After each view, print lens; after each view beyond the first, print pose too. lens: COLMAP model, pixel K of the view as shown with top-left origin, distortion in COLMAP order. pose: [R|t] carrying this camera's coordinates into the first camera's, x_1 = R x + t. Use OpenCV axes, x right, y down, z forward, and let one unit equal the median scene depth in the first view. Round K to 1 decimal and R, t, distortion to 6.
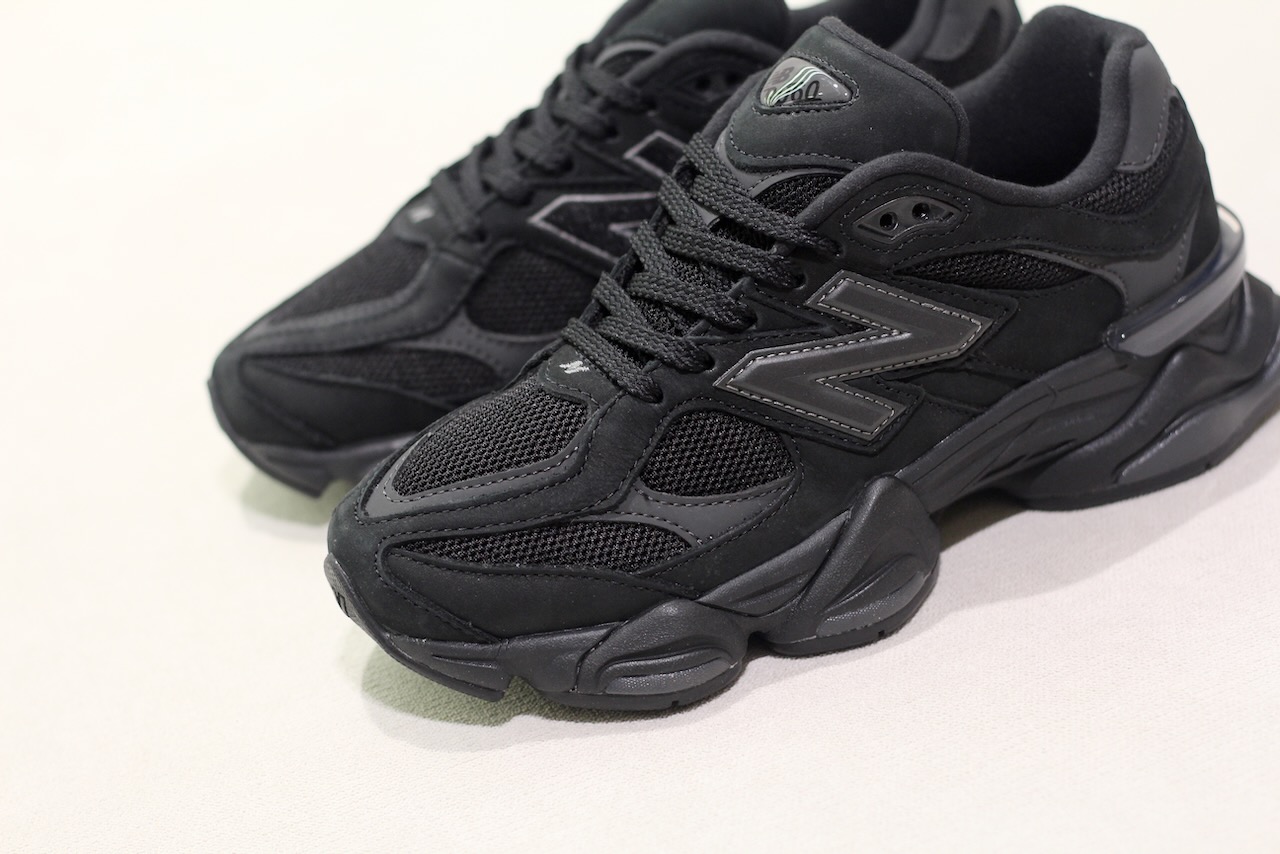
lens RADIAL K [[2932.5, 0, 640.0], [0, 2932.5, 427.0], [0, 0, 1]] dist [-0.043266, -0.077265]
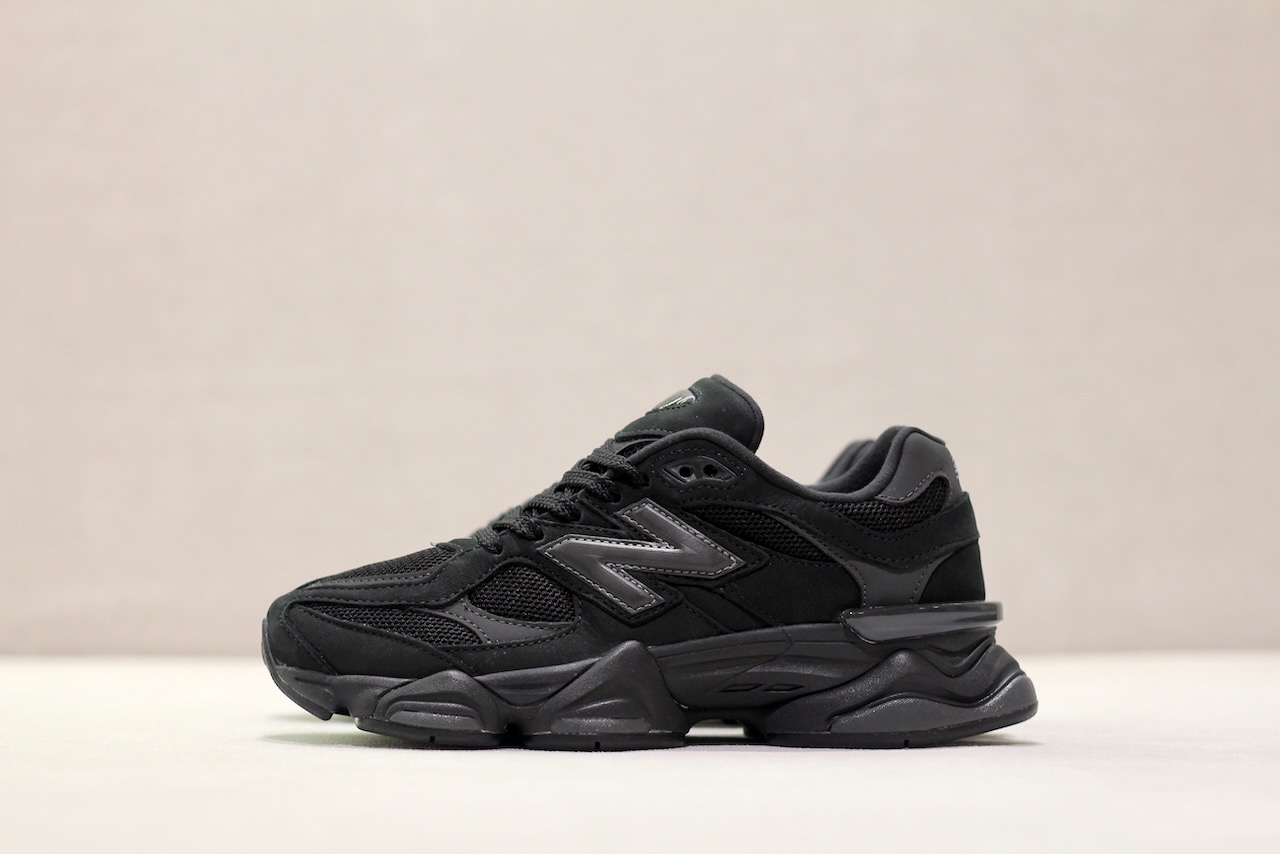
lens RADIAL K [[2932.5, 0, 640.0], [0, 2932.5, 427.0], [0, 0, 1]] dist [-0.043266, -0.077265]
pose [[0.915811, 0.163165, -0.366971, 0.581216], [-0.315733, 0.857221, -0.406799, 0.496023], [0.248200, 0.488415, 0.836569, -0.207642]]
